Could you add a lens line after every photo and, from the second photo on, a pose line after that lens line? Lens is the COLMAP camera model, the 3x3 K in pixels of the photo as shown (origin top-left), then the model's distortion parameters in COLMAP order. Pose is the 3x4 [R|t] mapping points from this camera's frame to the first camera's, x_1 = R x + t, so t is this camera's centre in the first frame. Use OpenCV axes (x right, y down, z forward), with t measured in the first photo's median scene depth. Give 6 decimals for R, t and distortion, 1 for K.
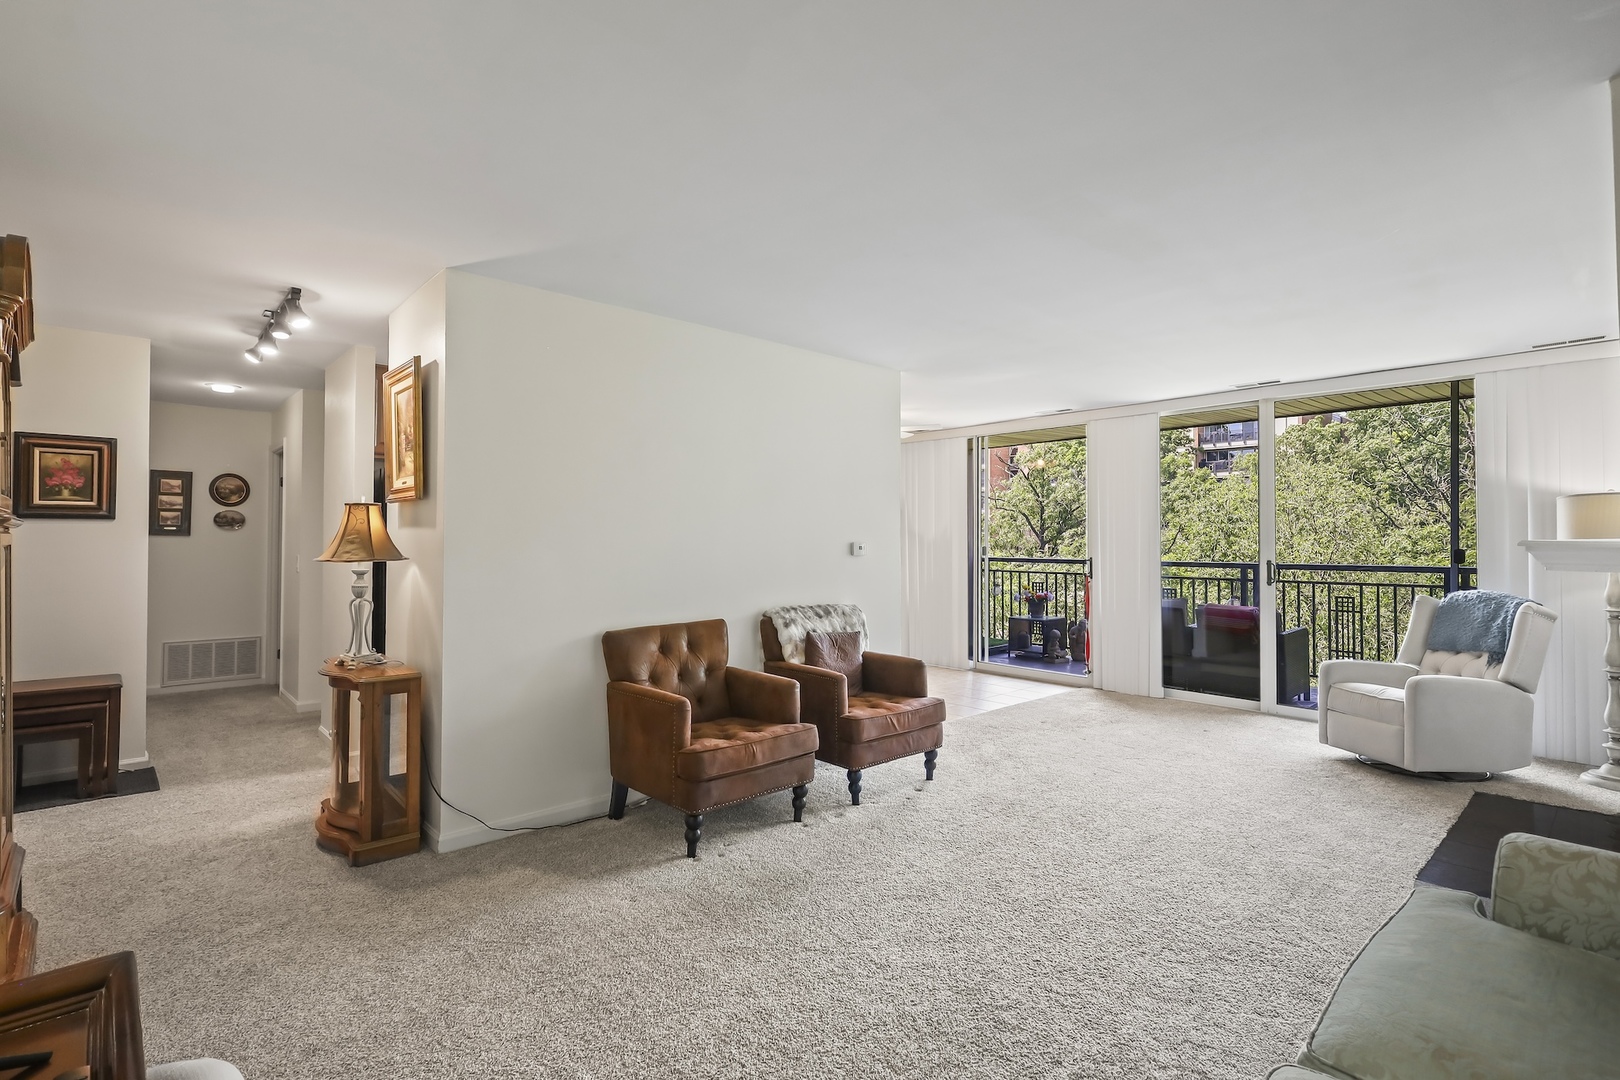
lens RADIAL K [[757.7, 0, 807.0], [0, 757.7, 529.2], [0, 0, 1]] dist [0.000462, 0.000015]
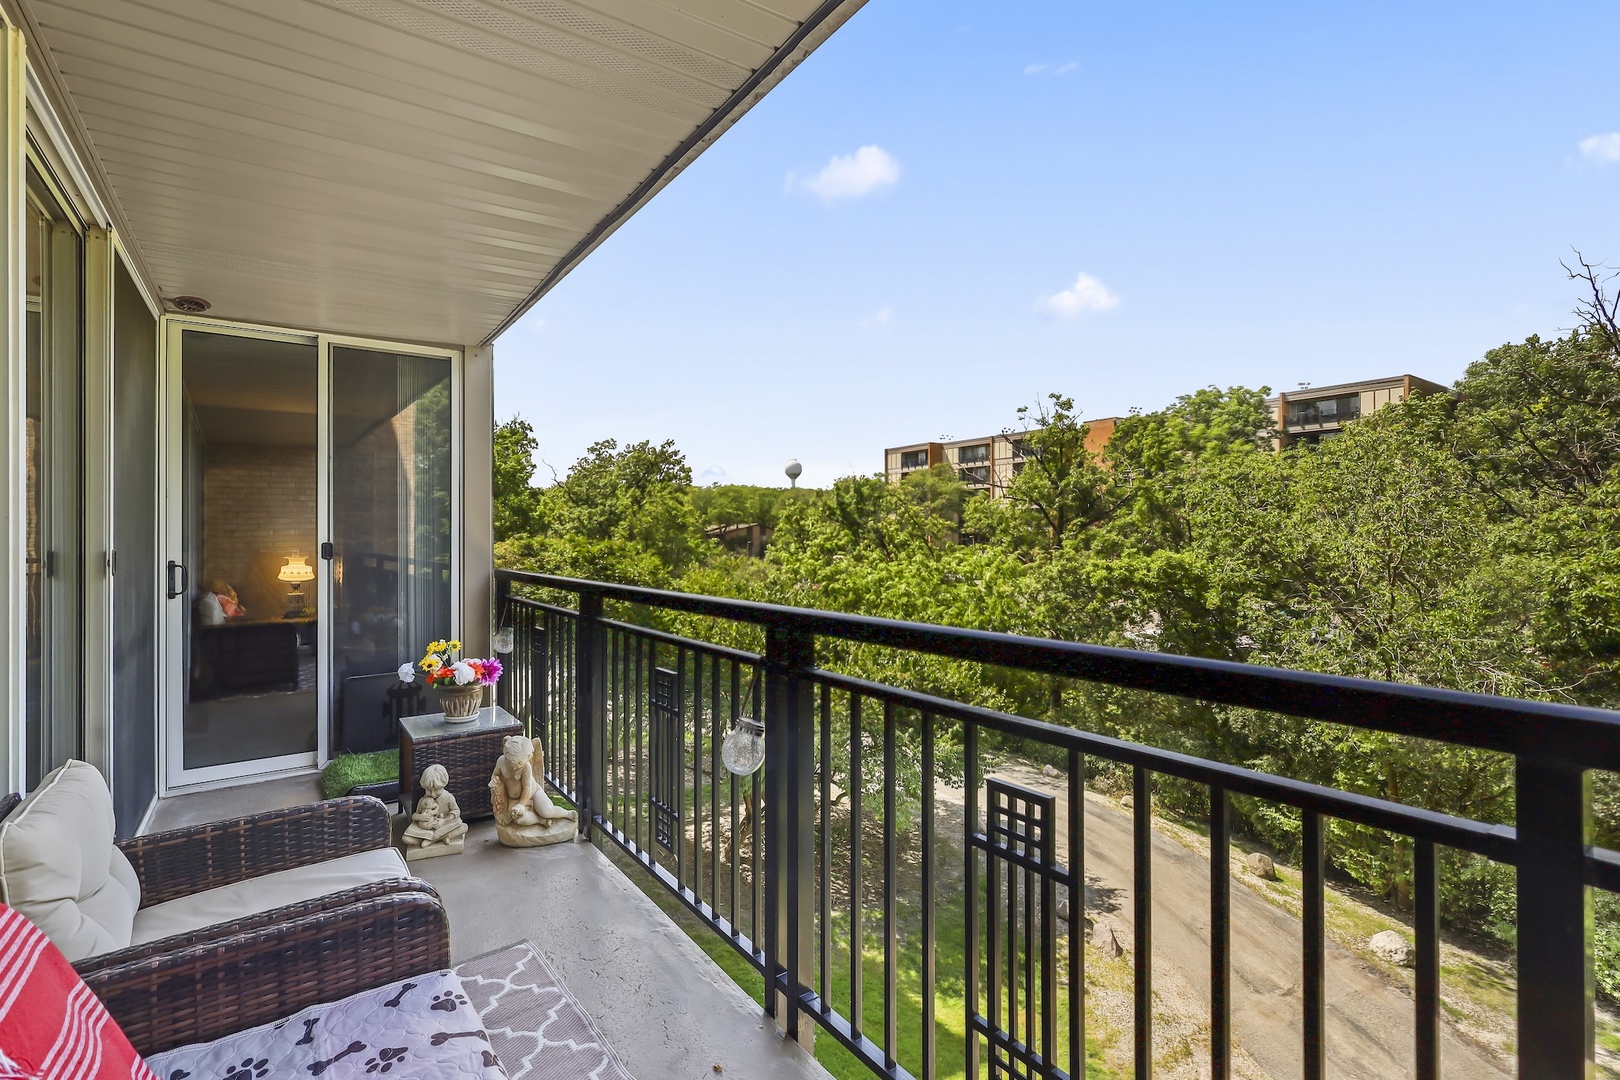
lens RADIAL K [[749.8, 0, 817.5], [0, 749.8, 534.2], [0, 0, 1]] dist [-0.003097, -0.000365]
pose [[0.994542, -0.003257, -0.104285, 1.544557], [0.004195, 0.999953, 0.008778, 0.038230], [0.104251, -0.009168, 0.994509, 1.806356]]
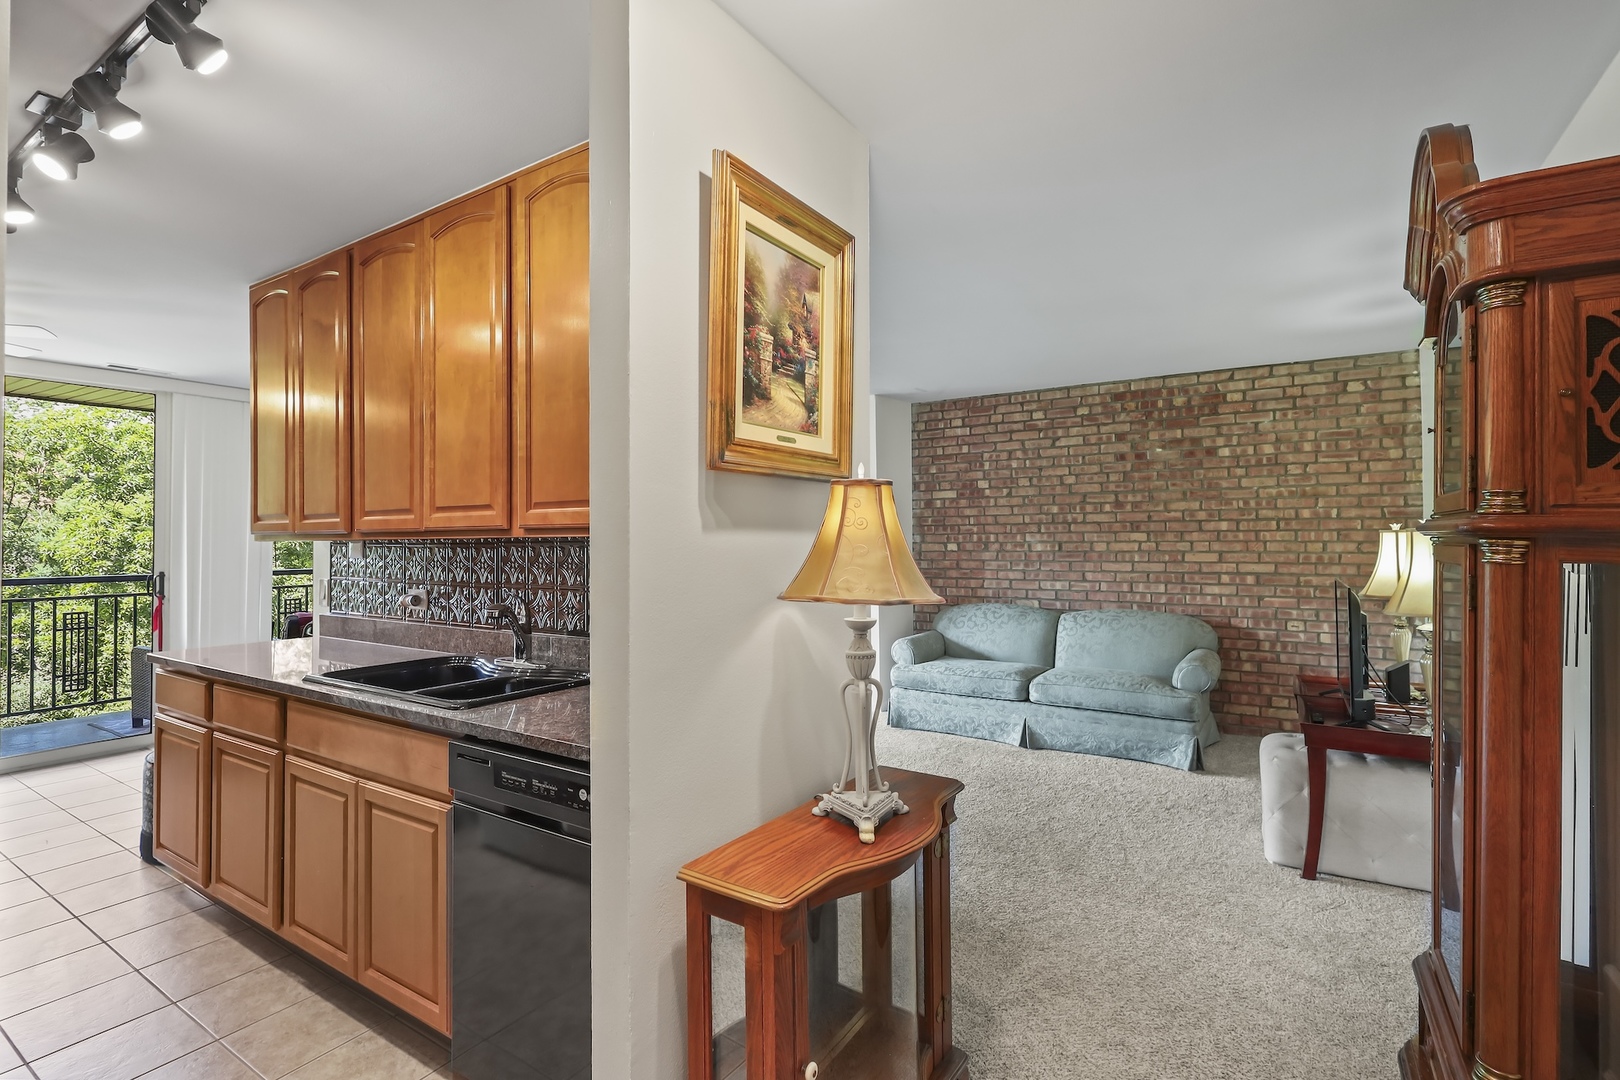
lens RADIAL K [[757.7, 0, 807.0], [0, 757.7, 529.2], [0, 0, 1]] dist [0.000462, 0.000015]
pose [[-0.259891, 0.016822, 0.965491, -0.837528], [-0.007993, 0.999777, -0.019571, 0.005406], [-0.965605, -0.012803, -0.259699, 0.929253]]
